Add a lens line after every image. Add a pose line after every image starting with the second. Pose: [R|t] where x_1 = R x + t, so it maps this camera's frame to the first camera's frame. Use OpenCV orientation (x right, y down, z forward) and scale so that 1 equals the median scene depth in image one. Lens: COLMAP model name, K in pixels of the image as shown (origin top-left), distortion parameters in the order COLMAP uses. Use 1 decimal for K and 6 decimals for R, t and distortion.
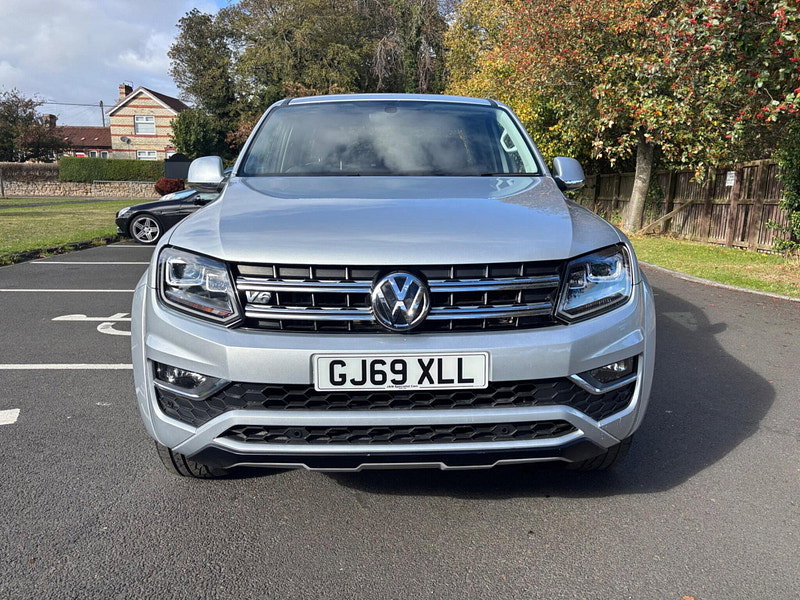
lens RADIAL K [[628.0, 0, 400.6], [0, 628.0, 296.7], [0, 0, 1]] dist [0.054137, -0.054990]
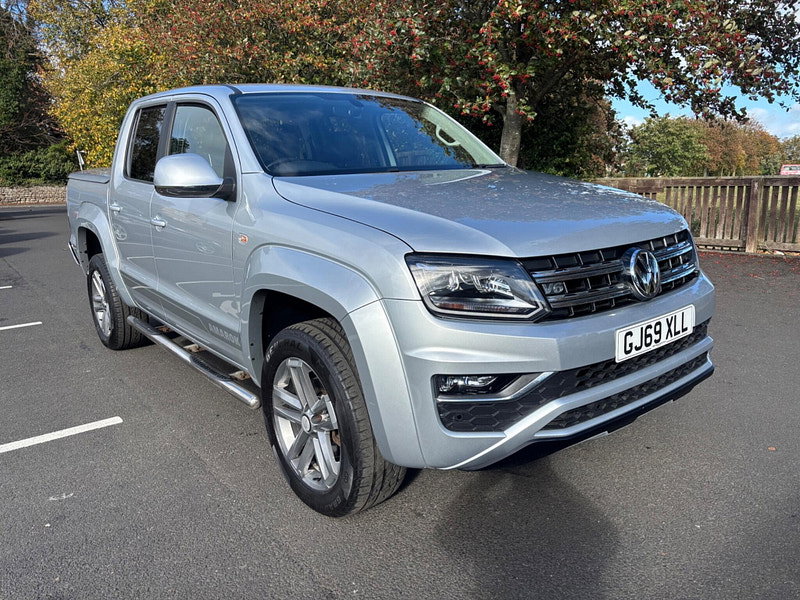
lens RADIAL K [[628.0, 0, 400.6], [0, 628.0, 296.7], [0, 0, 1]] dist [0.054137, -0.054990]
pose [[0.793293, -0.153173, 0.589257, -1.062027], [0.146324, 0.987435, 0.059685, -0.087304], [-0.590995, 0.038875, 0.805738, 0.317034]]
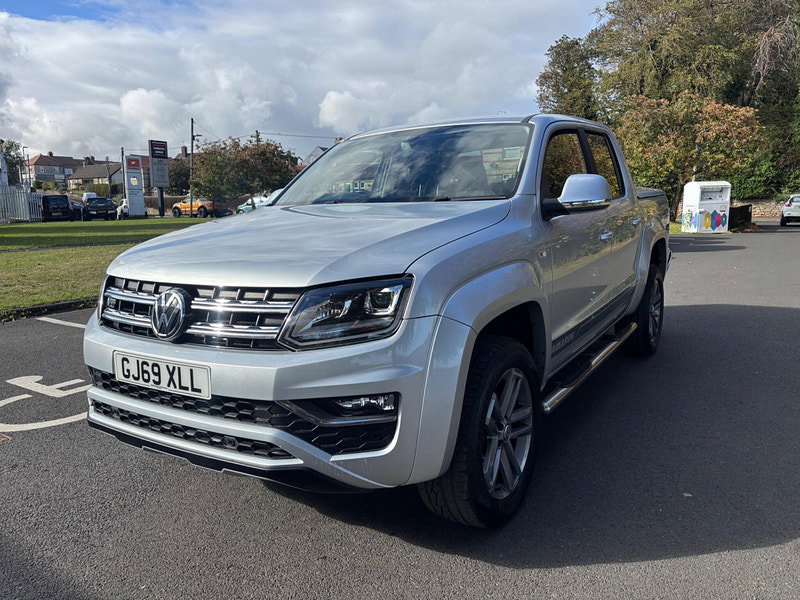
lens RADIAL K [[628.0, 0, 400.6], [0, 628.0, 296.7], [0, 0, 1]] dist [0.054137, -0.054990]
pose [[0.816651, 0.063321, -0.573648, 1.027683], [-0.079084, 0.996865, -0.002548, -0.057357], [0.571688, 0.047447, 0.819098, 0.276591]]
